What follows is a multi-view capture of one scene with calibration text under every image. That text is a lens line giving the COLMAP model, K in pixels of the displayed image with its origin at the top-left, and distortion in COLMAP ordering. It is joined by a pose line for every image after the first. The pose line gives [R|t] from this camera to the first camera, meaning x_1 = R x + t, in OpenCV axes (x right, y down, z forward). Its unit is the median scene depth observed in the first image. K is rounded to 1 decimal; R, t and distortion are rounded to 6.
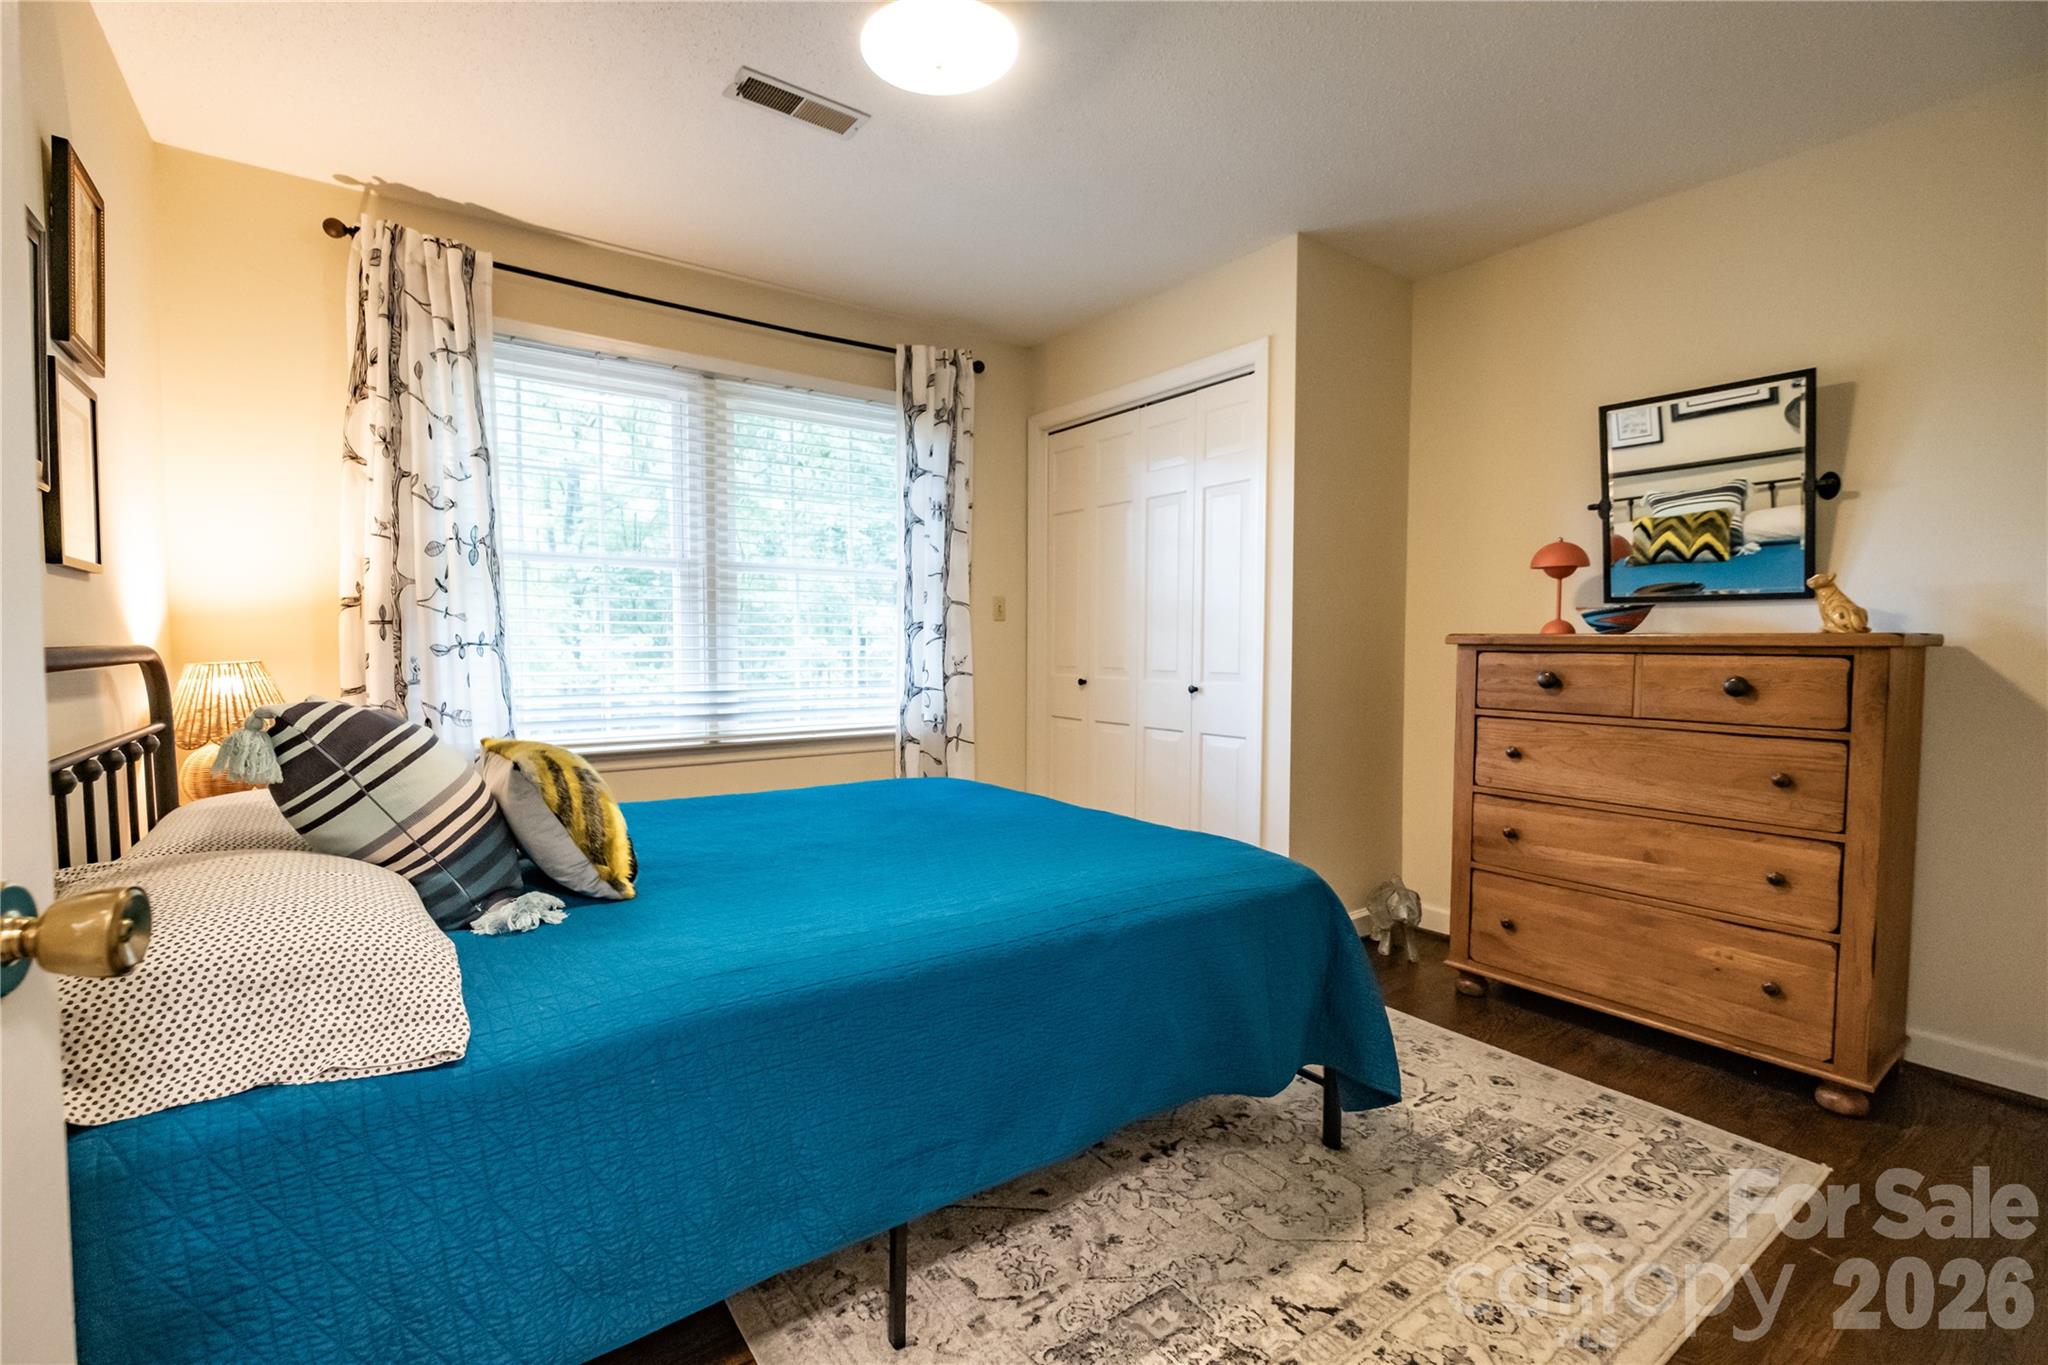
lens RADIAL K [[901.7, 0, 1024.0], [0, 901.7, 682.5], [0, 0, 1]] dist [-0.001217, -0.000342]
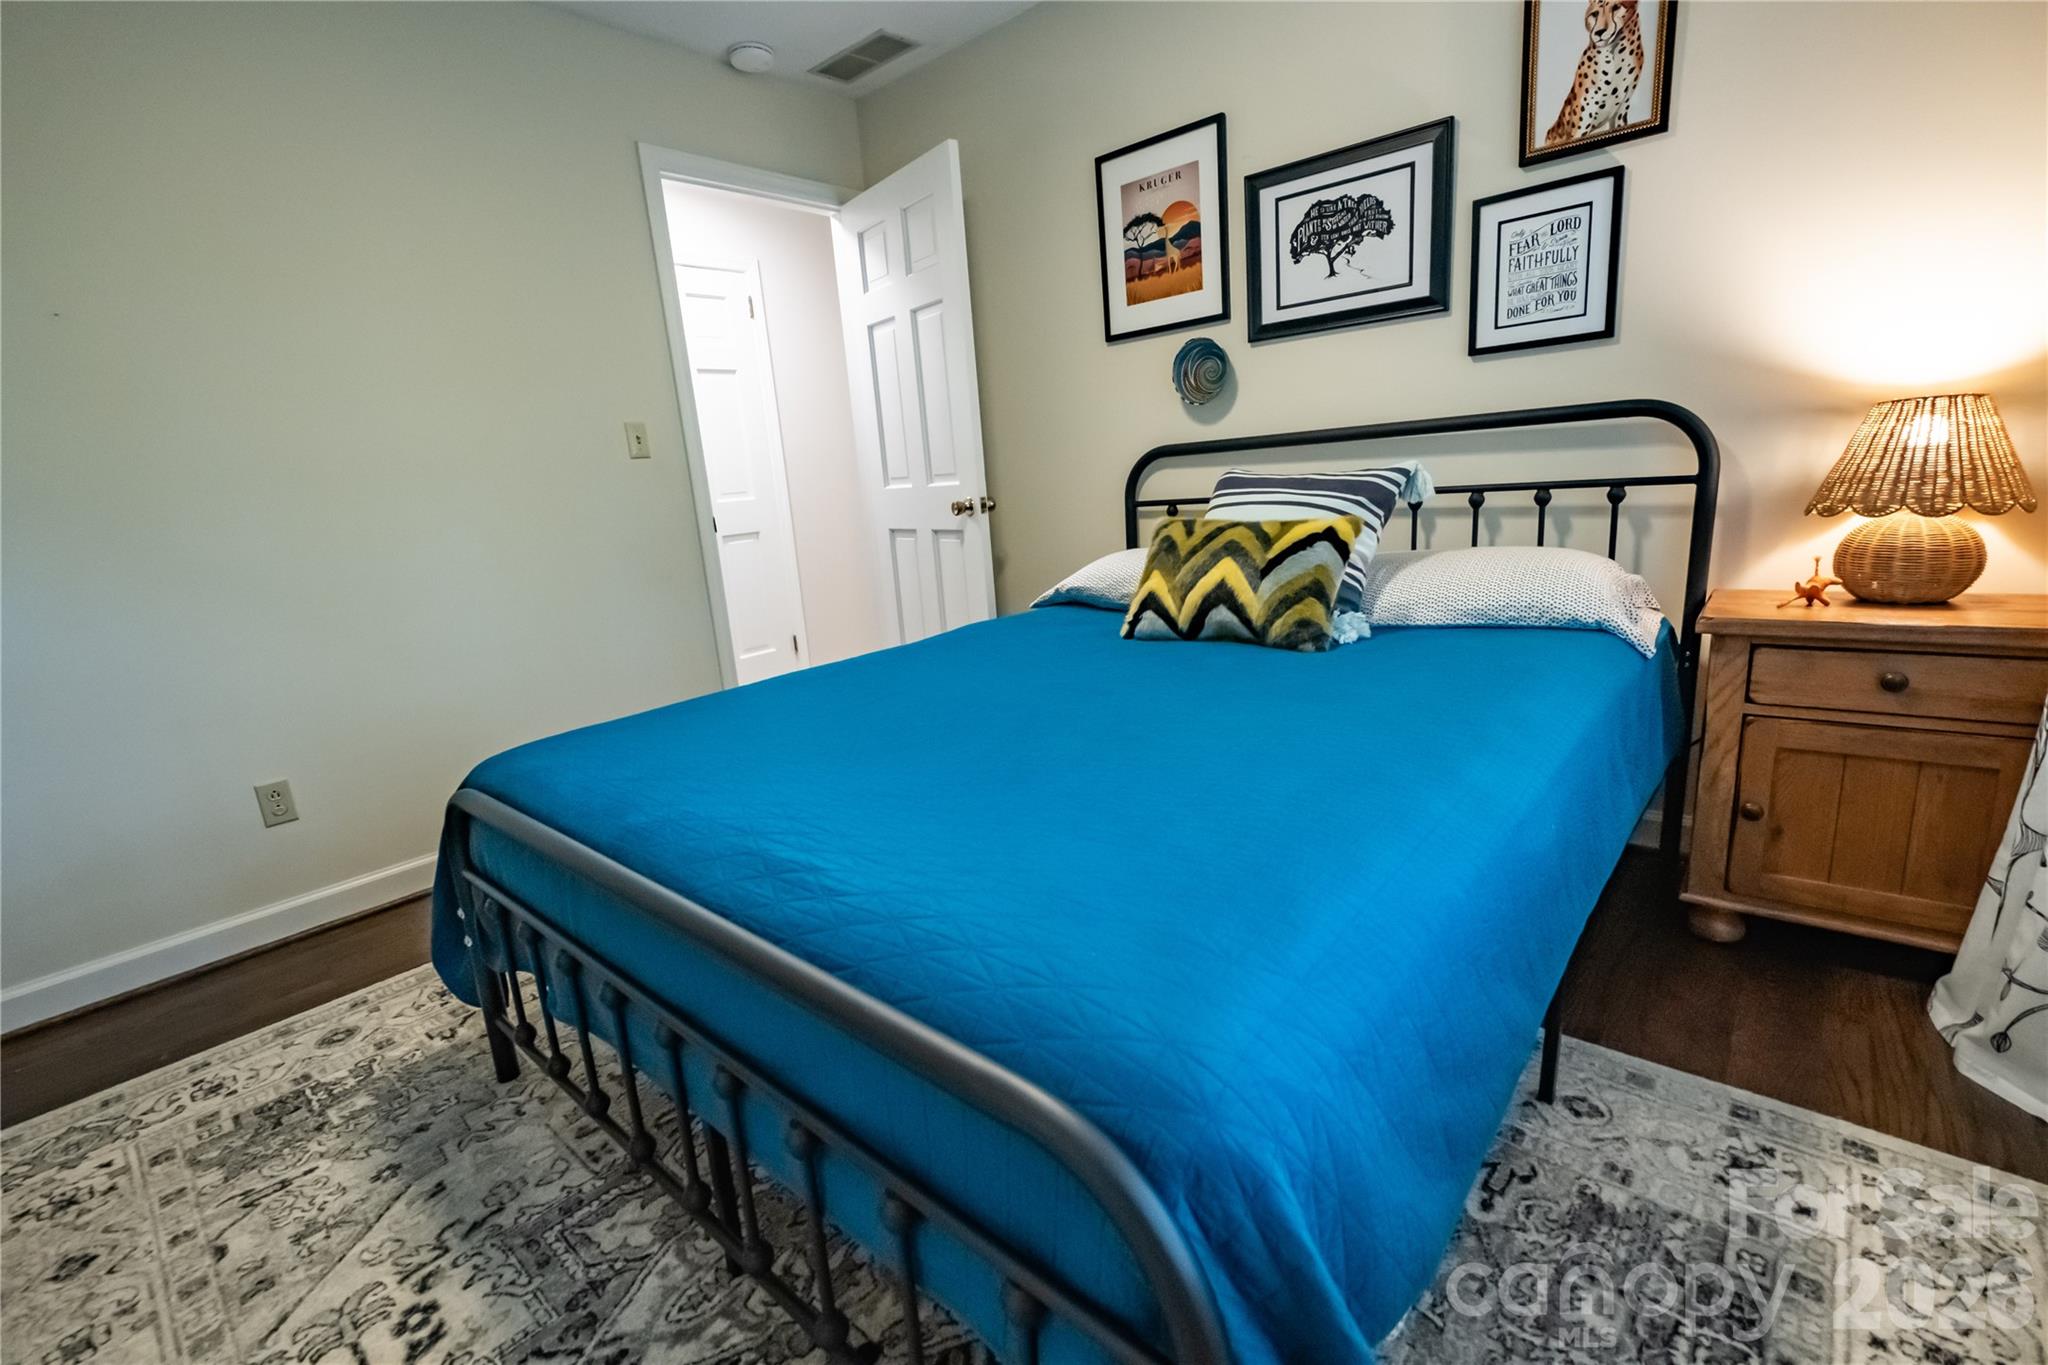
lens RADIAL K [[901.7, 0, 1024.0], [0, 901.7, 682.5], [0, 0, 1]] dist [-0.001217, -0.000342]
pose [[-0.971526, 0.121322, -0.203516, -0.013419], [0.063942, 0.961340, 0.267839, -0.060255], [0.228143, 0.247199, -0.941724, 1.873547]]
